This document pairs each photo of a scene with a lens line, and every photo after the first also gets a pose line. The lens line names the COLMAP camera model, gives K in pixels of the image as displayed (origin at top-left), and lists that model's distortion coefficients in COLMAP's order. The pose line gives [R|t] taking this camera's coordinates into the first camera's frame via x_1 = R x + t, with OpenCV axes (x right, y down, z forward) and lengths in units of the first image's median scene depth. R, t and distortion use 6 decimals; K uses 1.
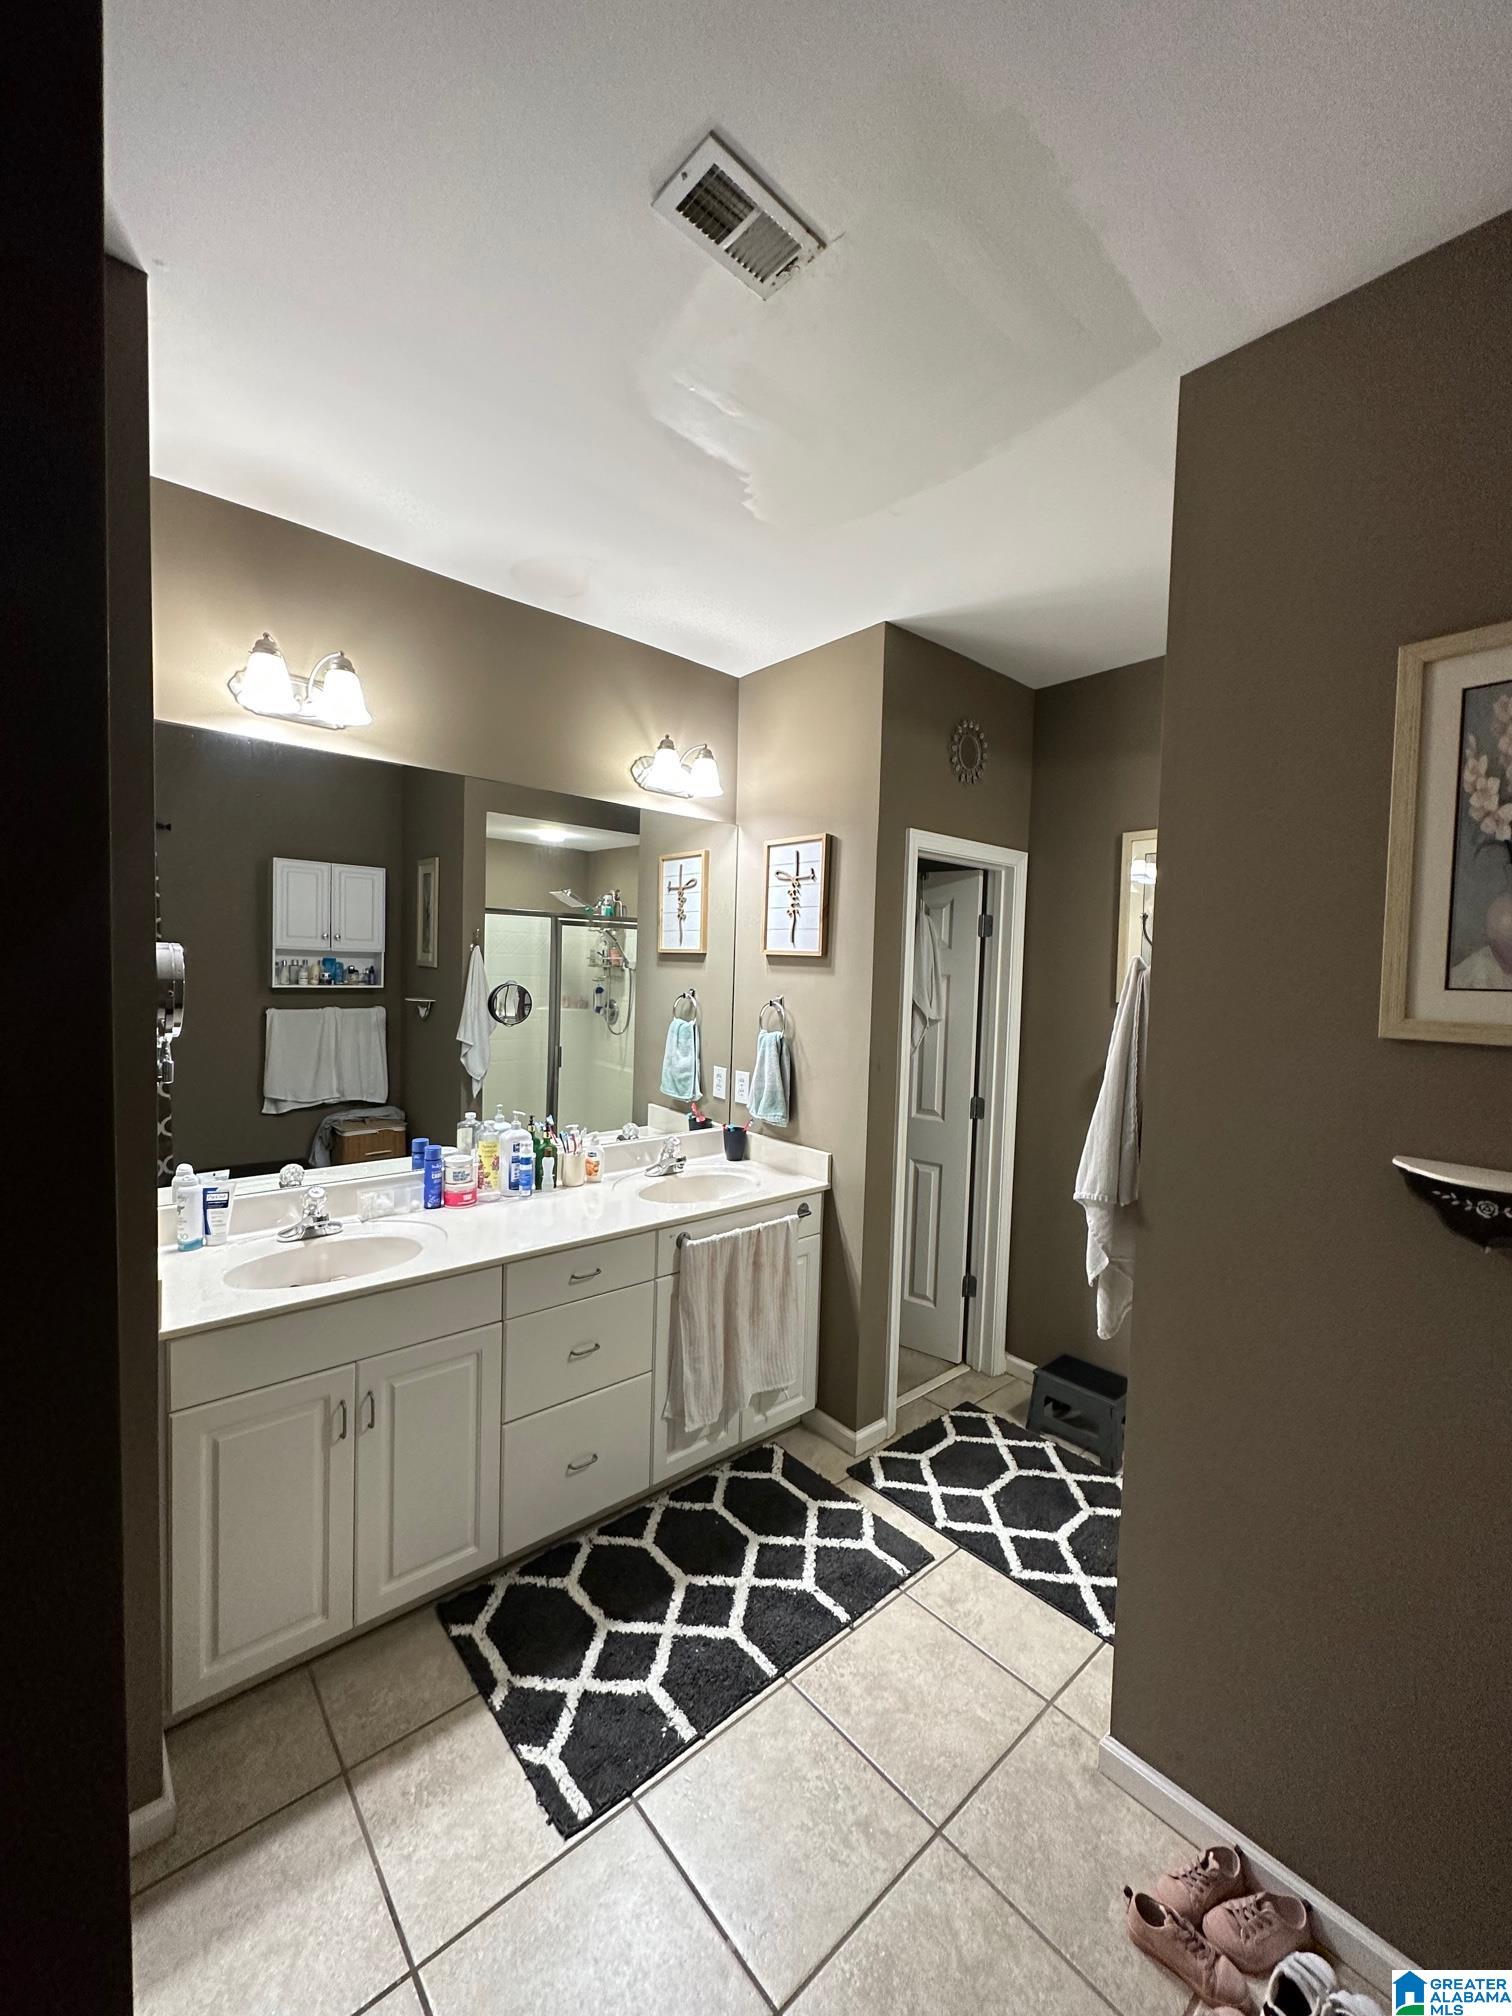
lens RADIAL K [[798.4, 0, 757.2], [0, 798.4, 1004.9], [0, 0, 1]] dist [-0.001010, 0.000063]
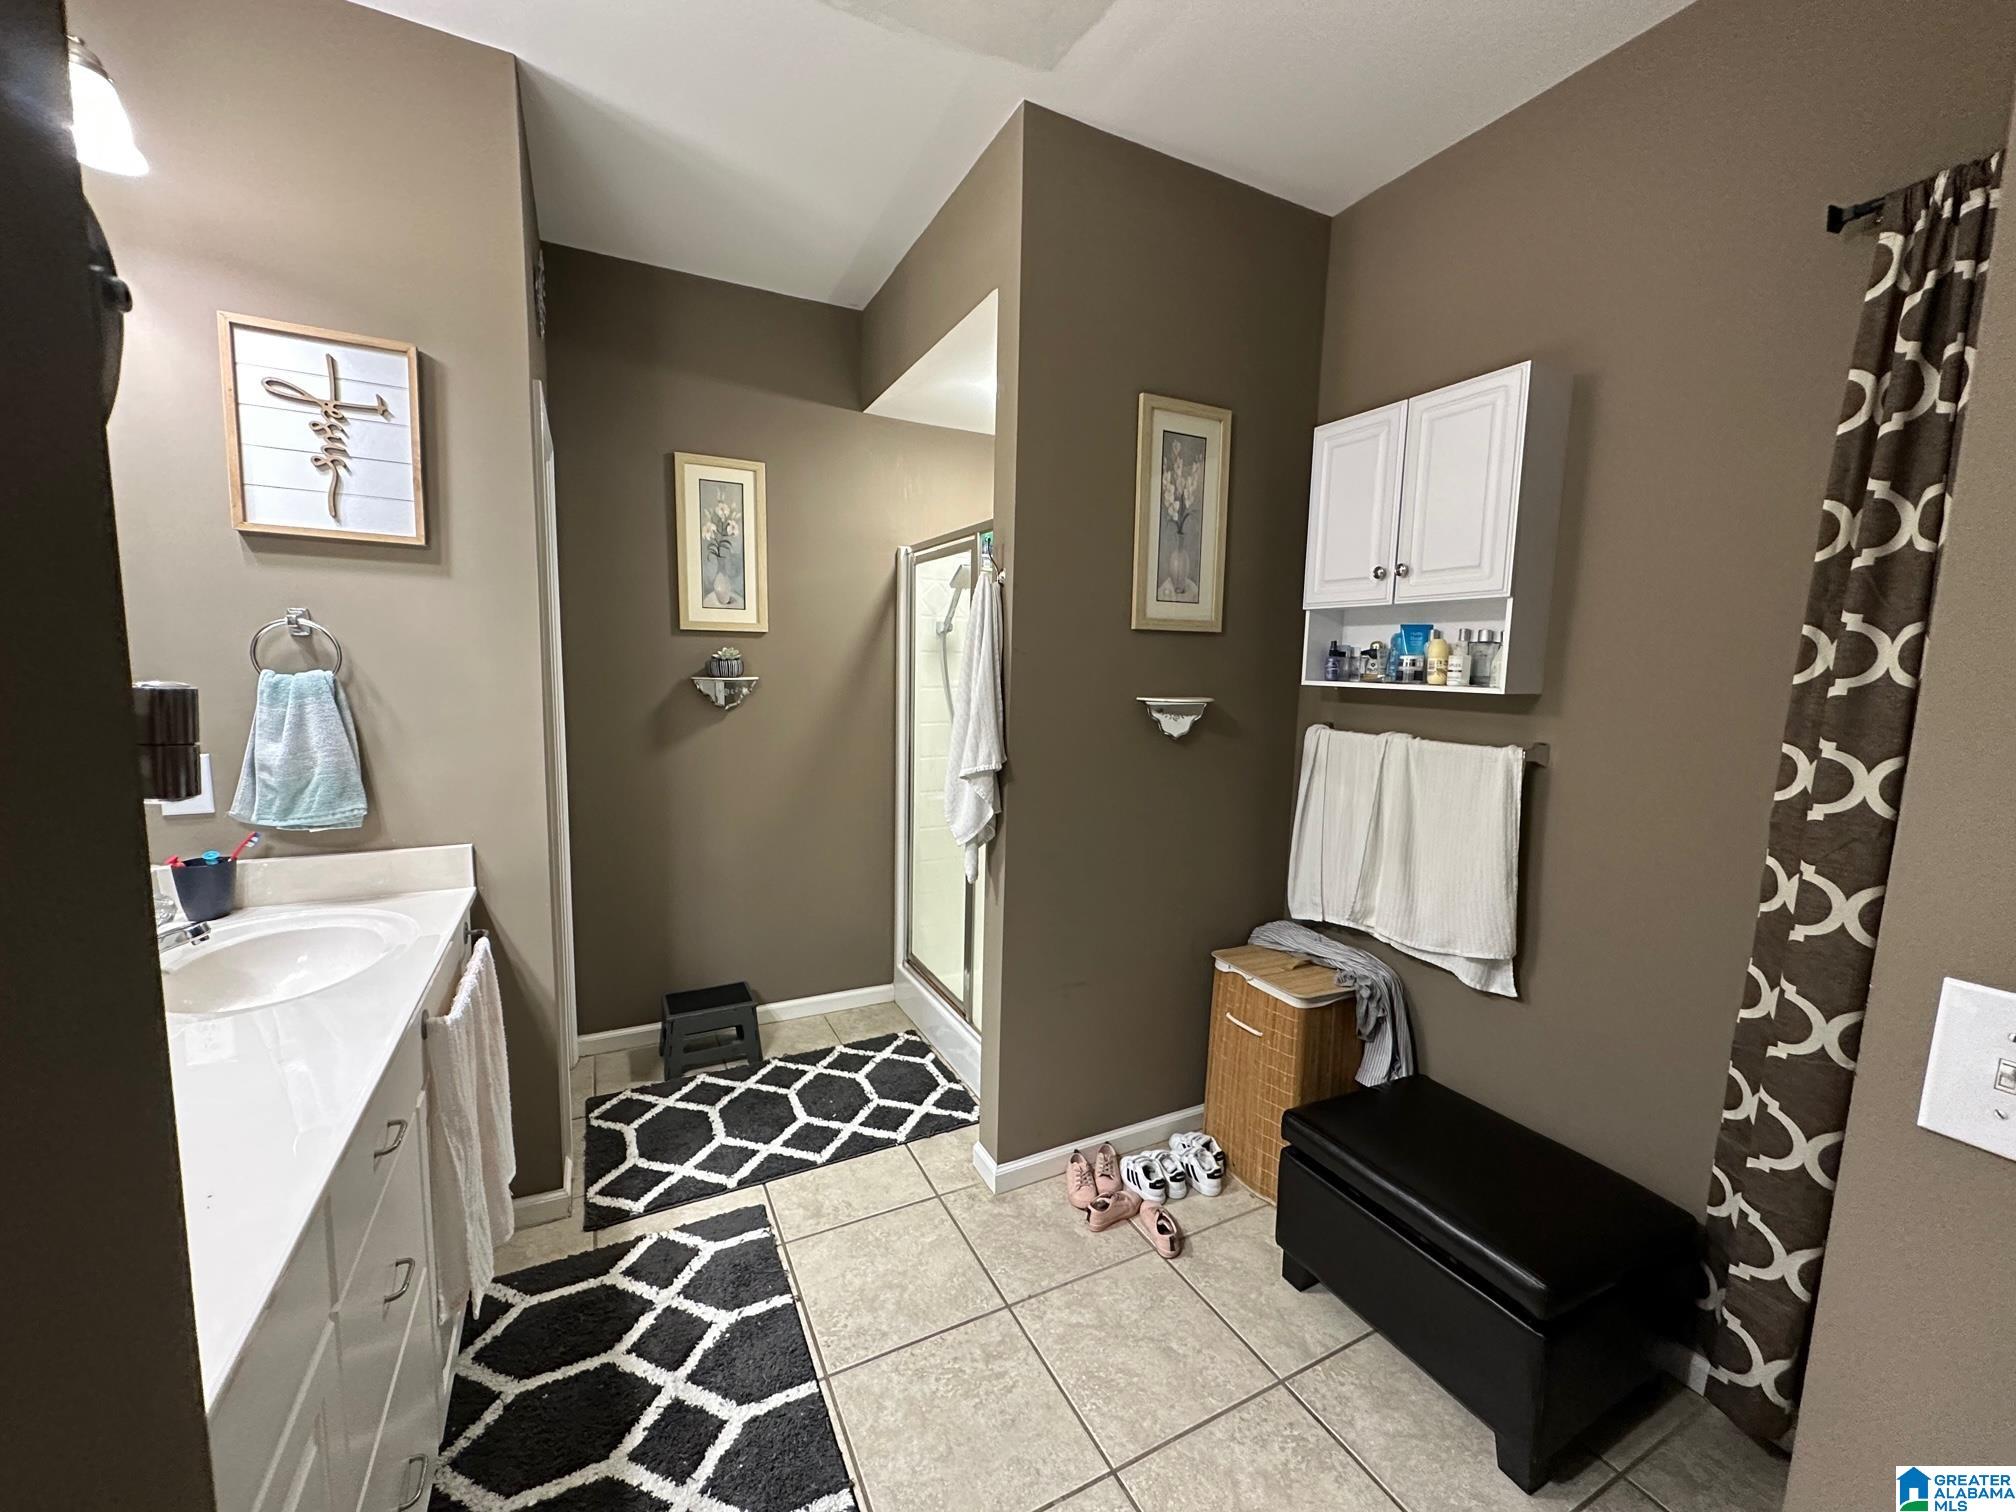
lens RADIAL K [[798.4, 0, 1008.7], [0, 798.4, 753.7], [0, 0, 1]] dist [-0.001010, 0.000063]
pose [[0.240862, -0.134493, 0.961196, -0.540121], [0.029969, 0.990911, 0.131141, 0.041586], [-0.970097, -0.002781, 0.242703, 0.476687]]
